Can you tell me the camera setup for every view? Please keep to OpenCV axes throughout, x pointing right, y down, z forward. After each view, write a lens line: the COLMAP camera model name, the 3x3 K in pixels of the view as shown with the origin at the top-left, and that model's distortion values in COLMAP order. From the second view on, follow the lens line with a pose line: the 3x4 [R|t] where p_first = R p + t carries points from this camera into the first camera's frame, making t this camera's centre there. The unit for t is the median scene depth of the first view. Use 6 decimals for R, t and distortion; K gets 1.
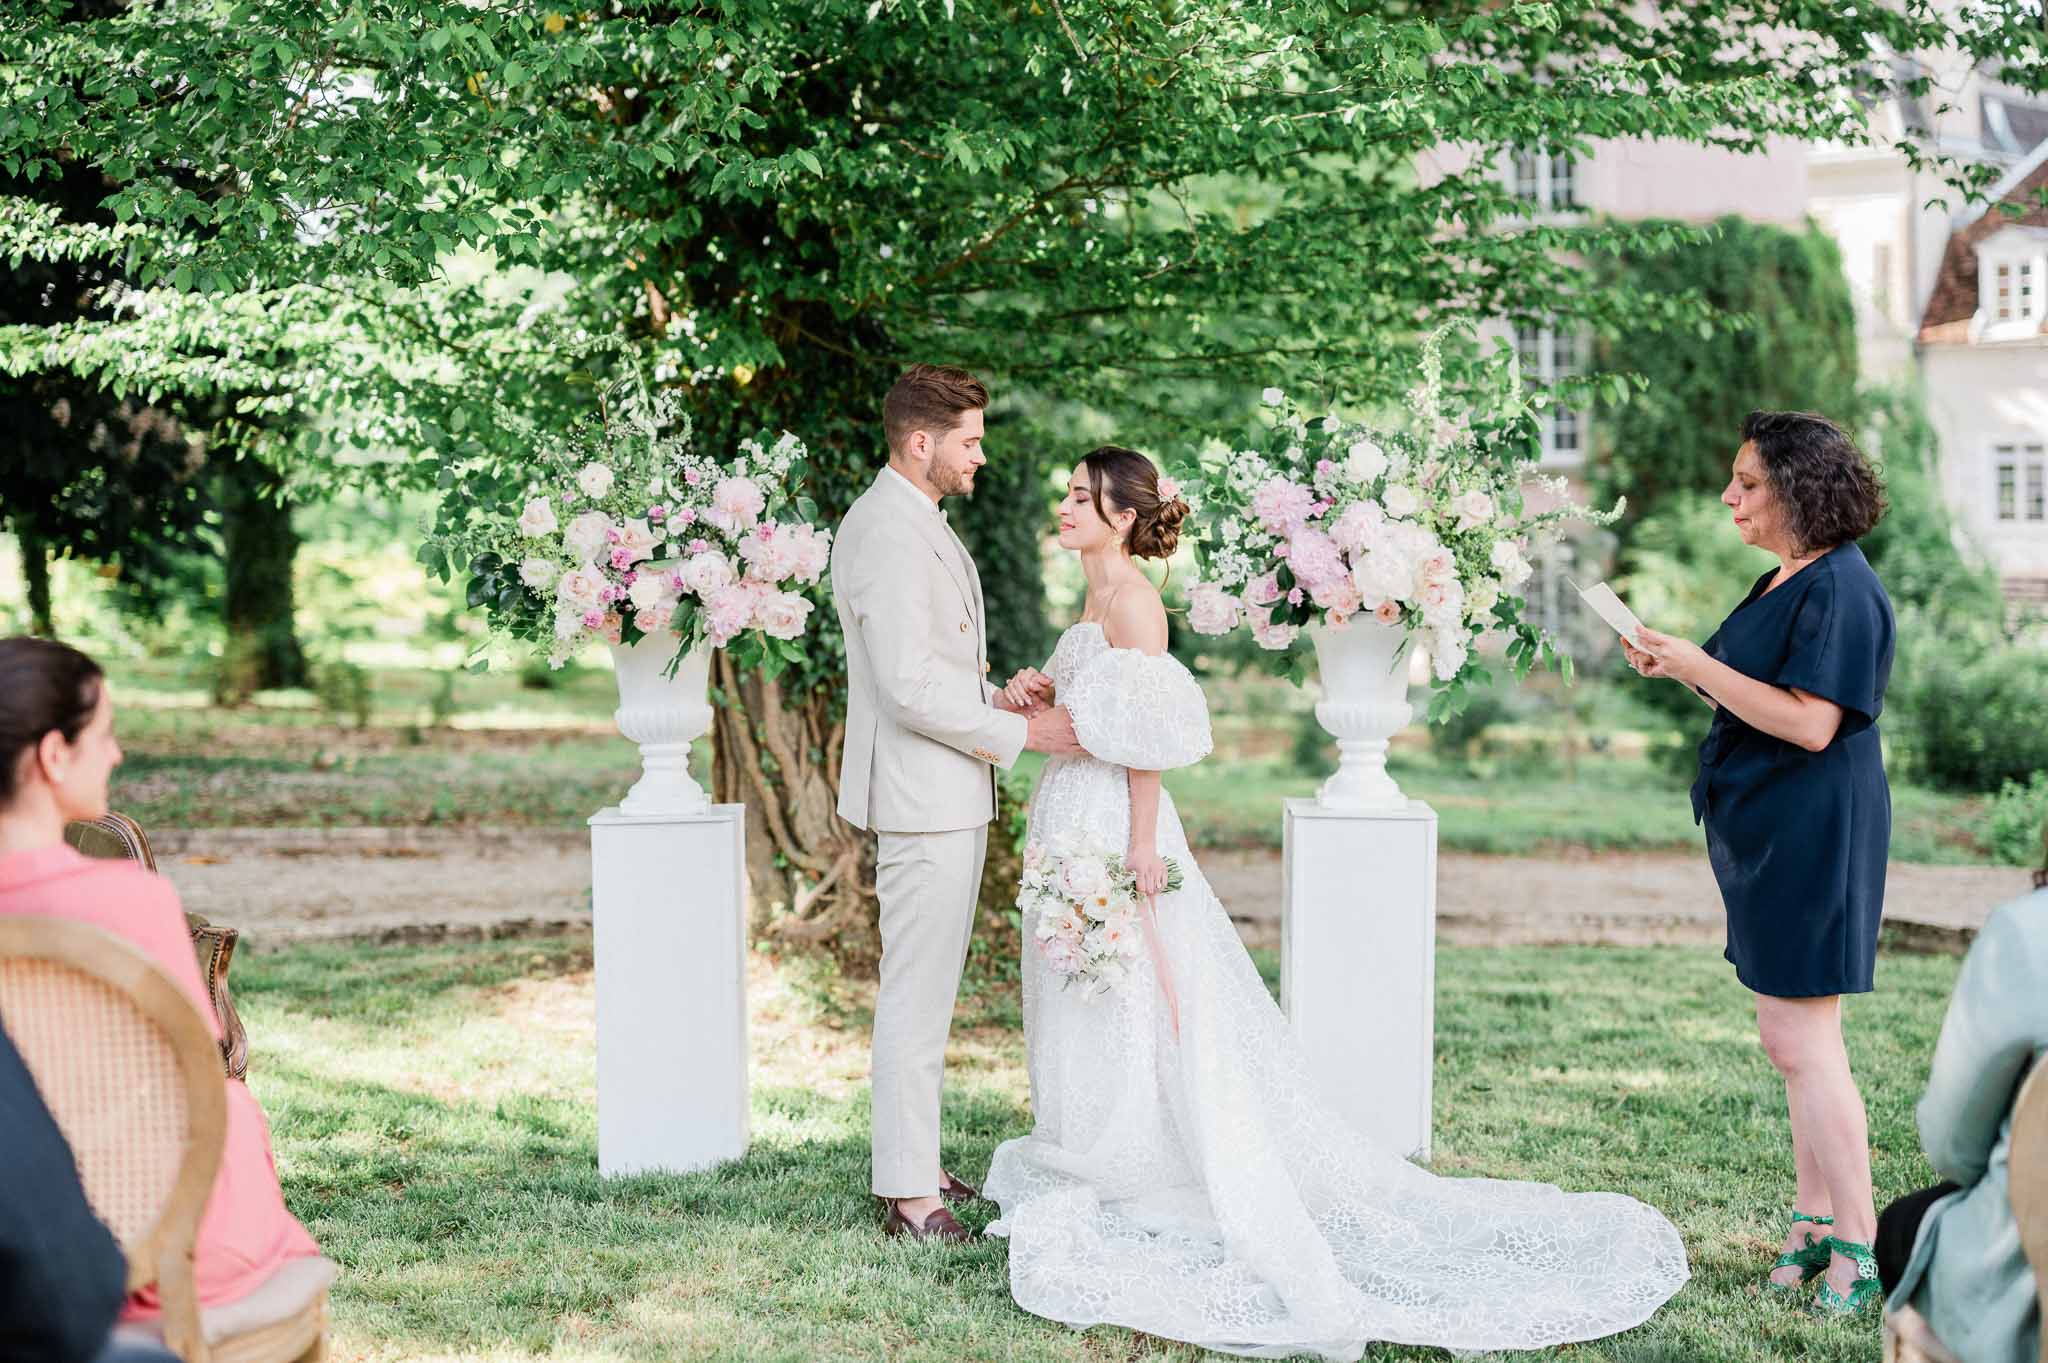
lens RADIAL K [[2743.1, 0, 1024.0], [0, 2743.1, 681.5], [0, 0, 1]] dist [-0.279371, -0.009008]
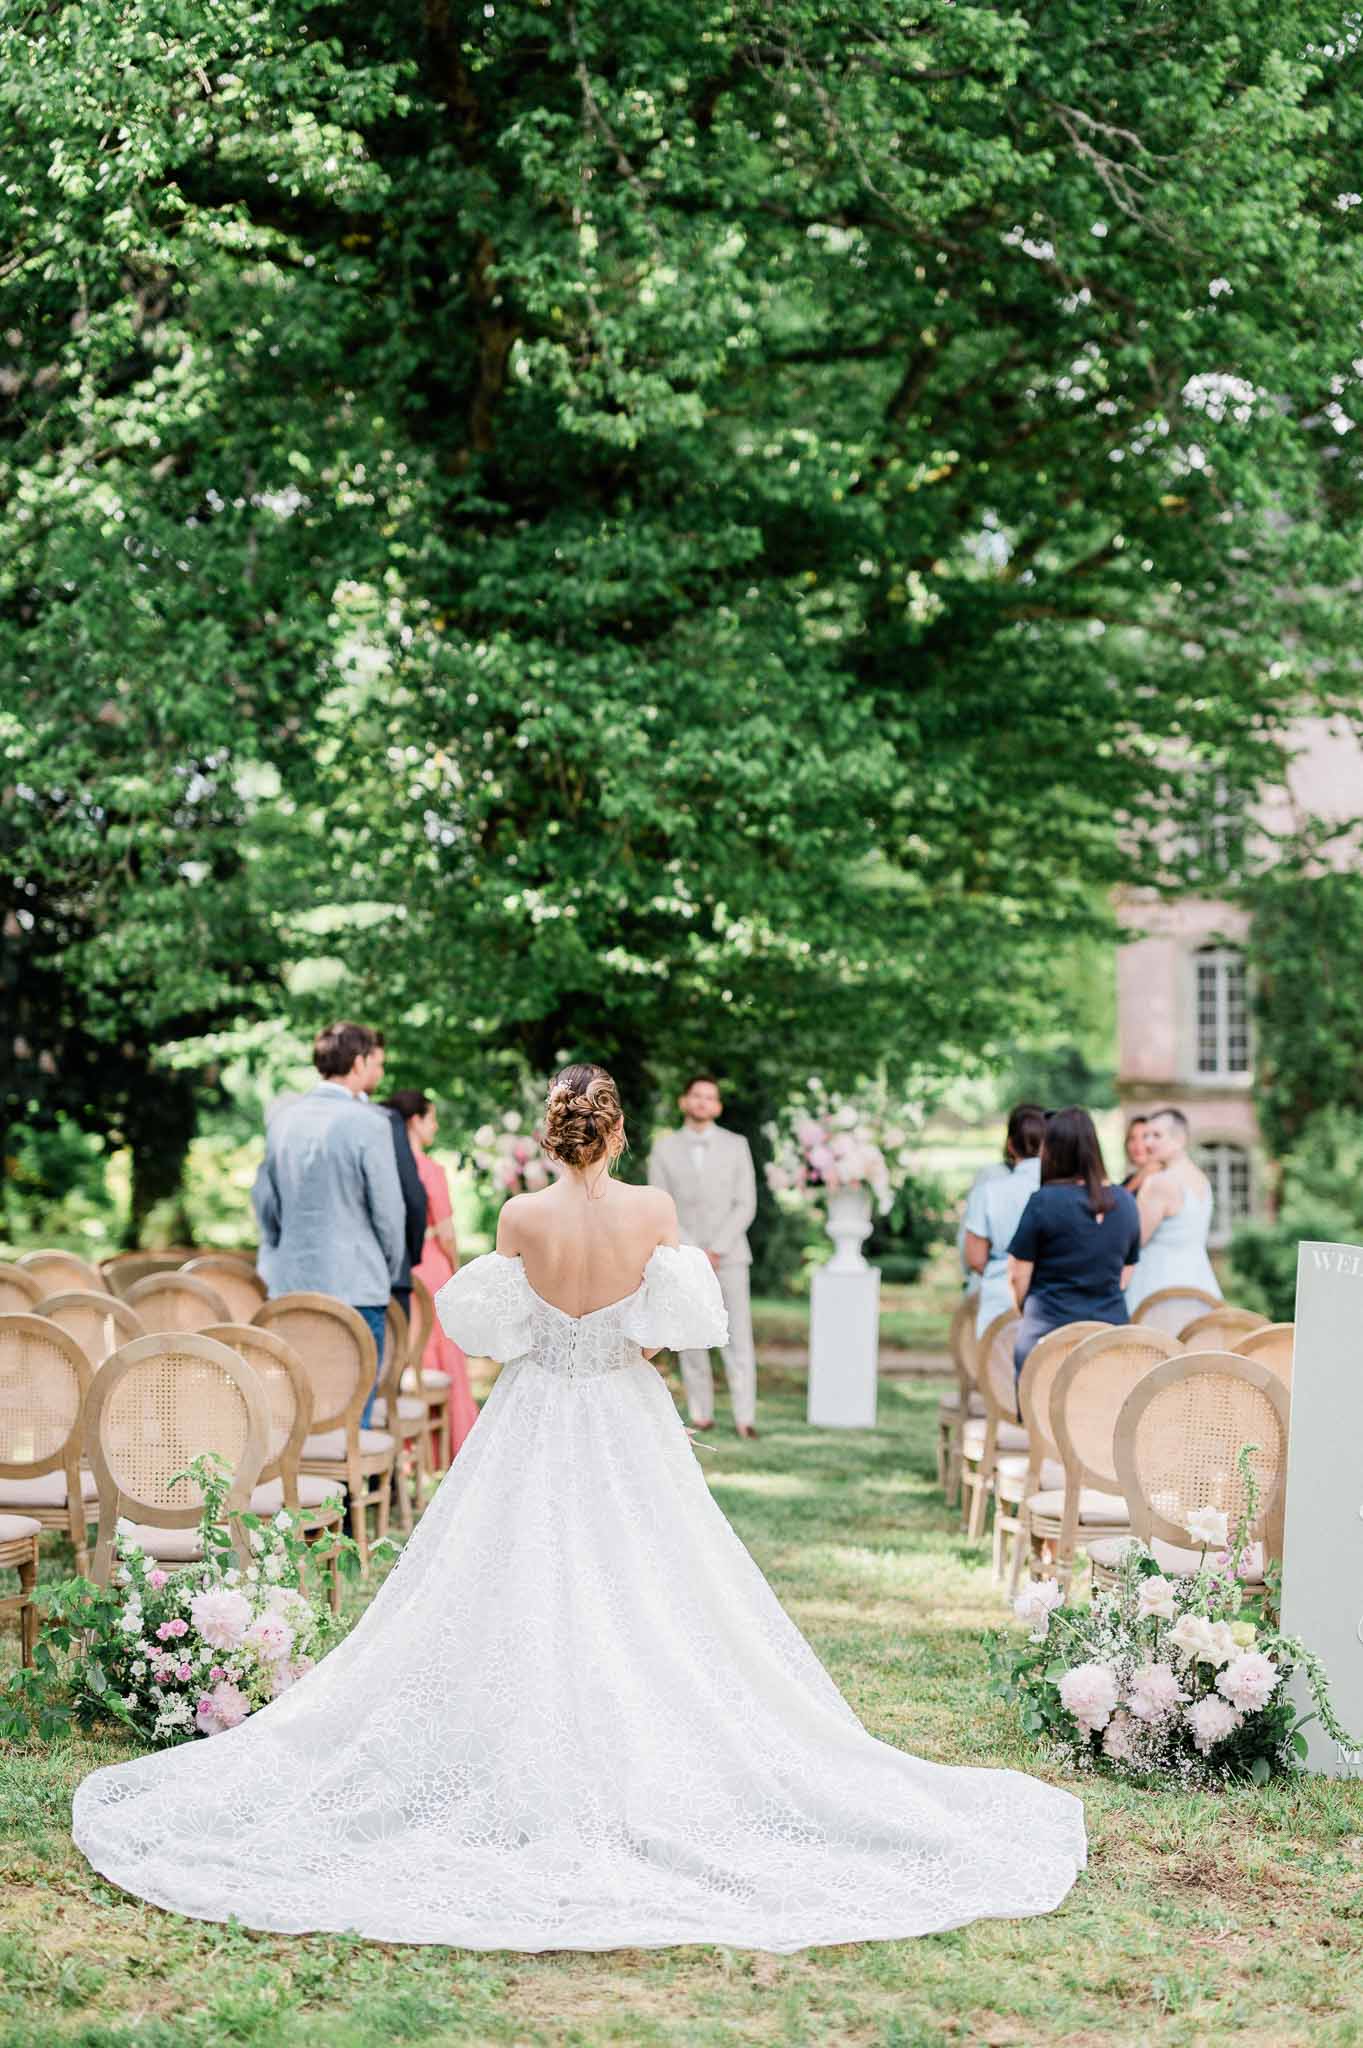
lens RADIAL K [[3305.2, 0, 683.1], [0, 3305.2, 1065.6], [0, 0, 1]] dist [-0.097820, -0.002109]
pose [[0.998646, 0.010367, -0.050970, 0.095256], [-0.014137, 0.997145, -0.074173, 0.061337], [0.050056, 0.074794, 0.995942, -1.294673]]
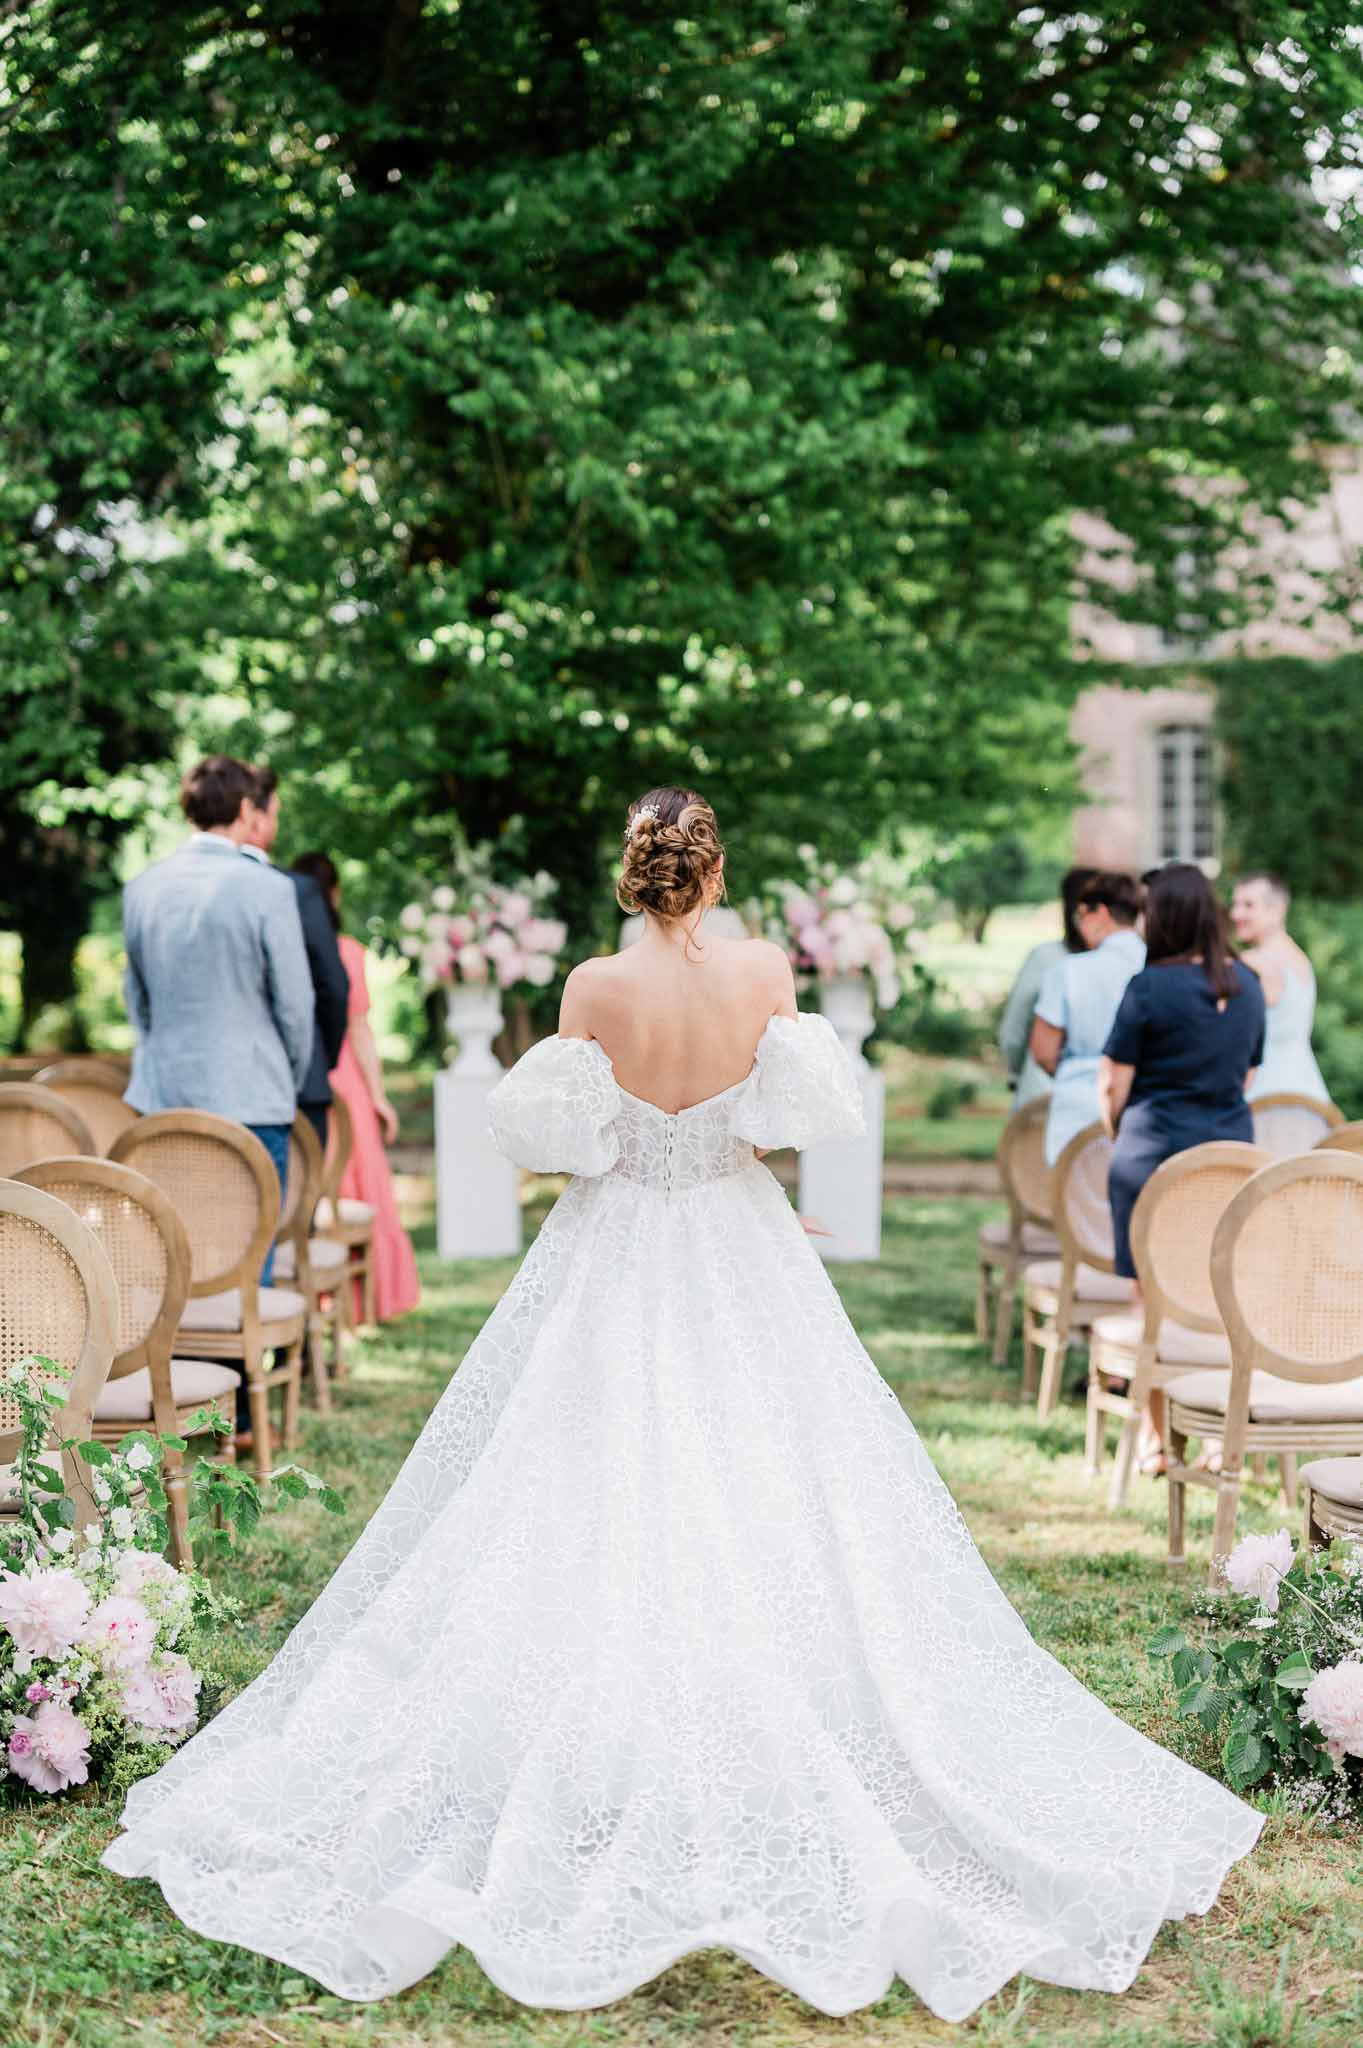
lens RADIAL K [[3189.8, 0, 686.5], [0, 3189.8, 1082.3], [0, 0, 1]] dist [0.033945, -0.021381]
pose [[0.999806, 0.006915, -0.018458, 0.042160], [-0.007104, 0.999923, -0.010153, 0.056243], [0.018386, 0.010282, 0.999778, -0.906126]]
